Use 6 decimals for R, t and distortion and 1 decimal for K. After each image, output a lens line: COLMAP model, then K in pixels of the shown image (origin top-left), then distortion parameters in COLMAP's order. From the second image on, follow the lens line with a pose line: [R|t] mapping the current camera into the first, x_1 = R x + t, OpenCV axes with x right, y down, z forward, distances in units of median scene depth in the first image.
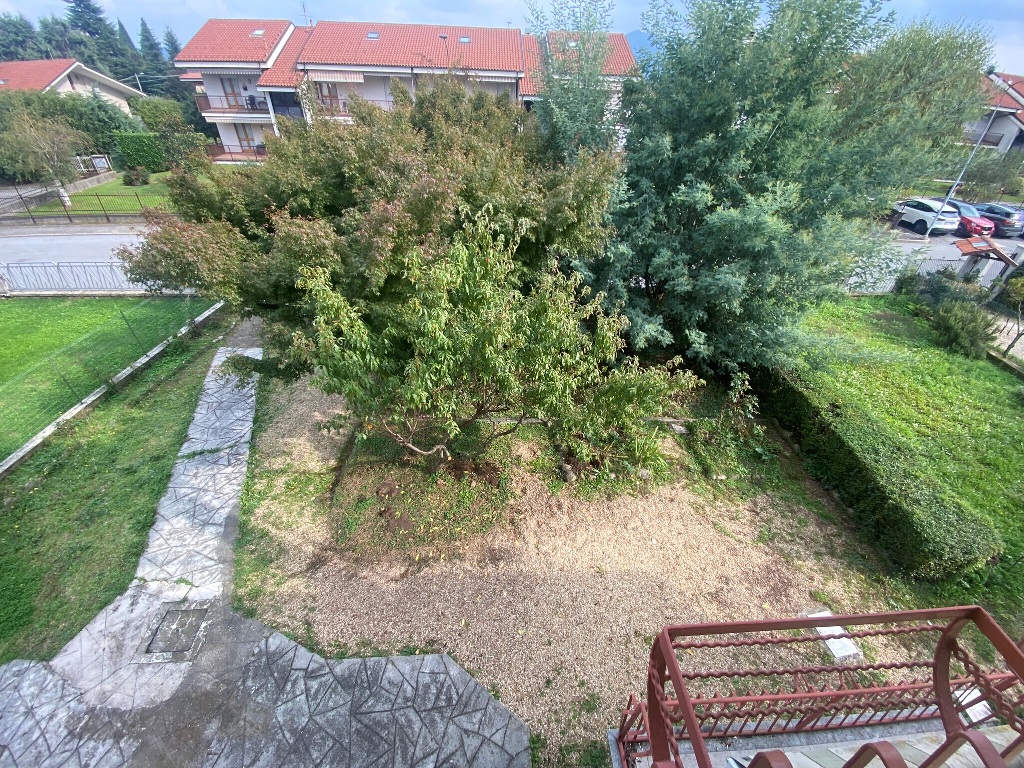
lens RADIAL K [[415.0, 0, 511.7], [0, 415.0, 392.6], [0, 0, 1]] dist [0.015489, -0.017399]
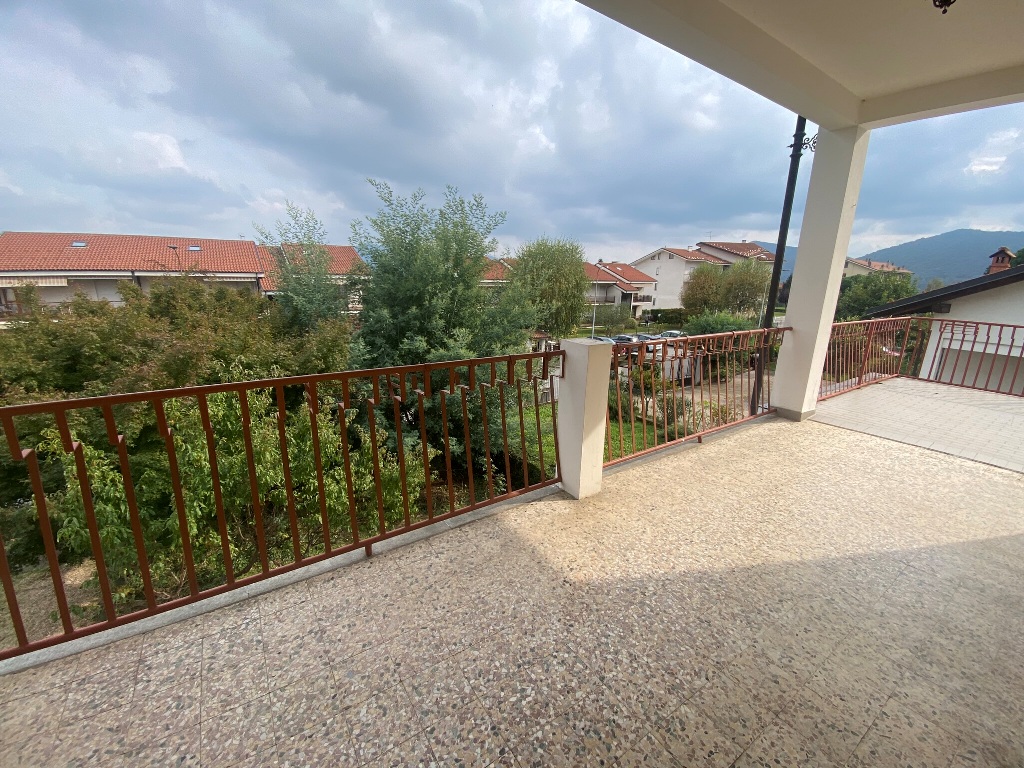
lens RADIAL K [[414.4, 0, 508.3], [0, 414.4, 384.7], [0, 0, 1]] dist [0.044450, -0.036896]
pose [[0.859833, -0.145395, 0.489436, 0.003041], [0.321988, 0.898359, -0.298790, 0.172224], [-0.396246, 0.414502, 0.819254, -0.221871]]
